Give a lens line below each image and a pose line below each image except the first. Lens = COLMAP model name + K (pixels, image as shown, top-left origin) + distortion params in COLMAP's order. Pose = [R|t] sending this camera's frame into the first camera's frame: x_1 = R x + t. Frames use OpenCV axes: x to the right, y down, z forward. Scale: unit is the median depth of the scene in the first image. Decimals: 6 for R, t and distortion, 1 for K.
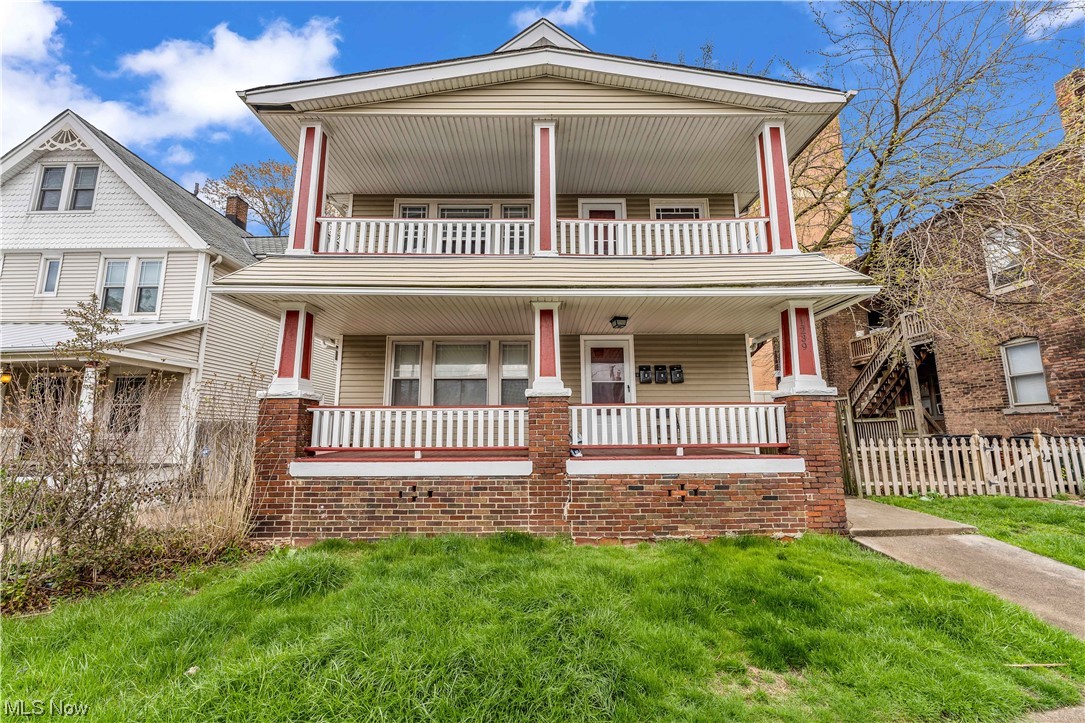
lens RADIAL K [[442.3, 0, 540.3], [0, 442.3, 360.6], [0, 0, 1]] dist [0.000800, 0.000239]
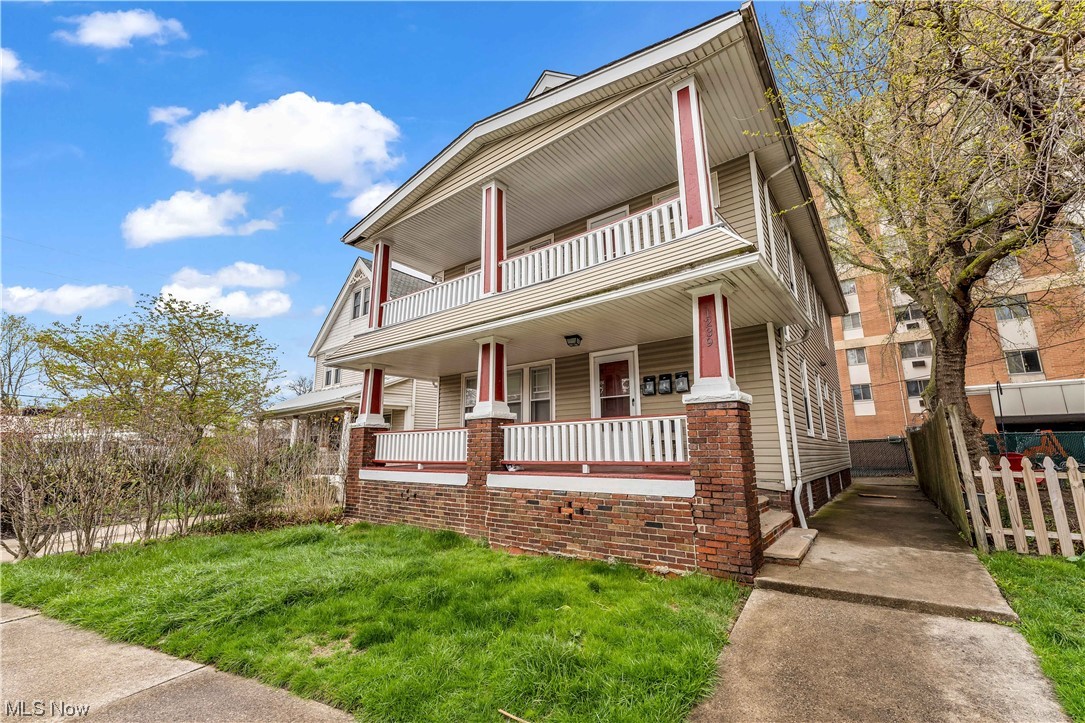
lens RADIAL K [[442.3, 0, 539.7], [0, 442.3, 362.8], [0, 0, 1]] dist [0.000800, 0.000239]
pose [[0.782457, -0.122662, -0.610504, 0.892785], [0.105398, 0.992349, -0.064299, 0.026626], [0.613720, -0.014035, 0.789399, 0.177804]]
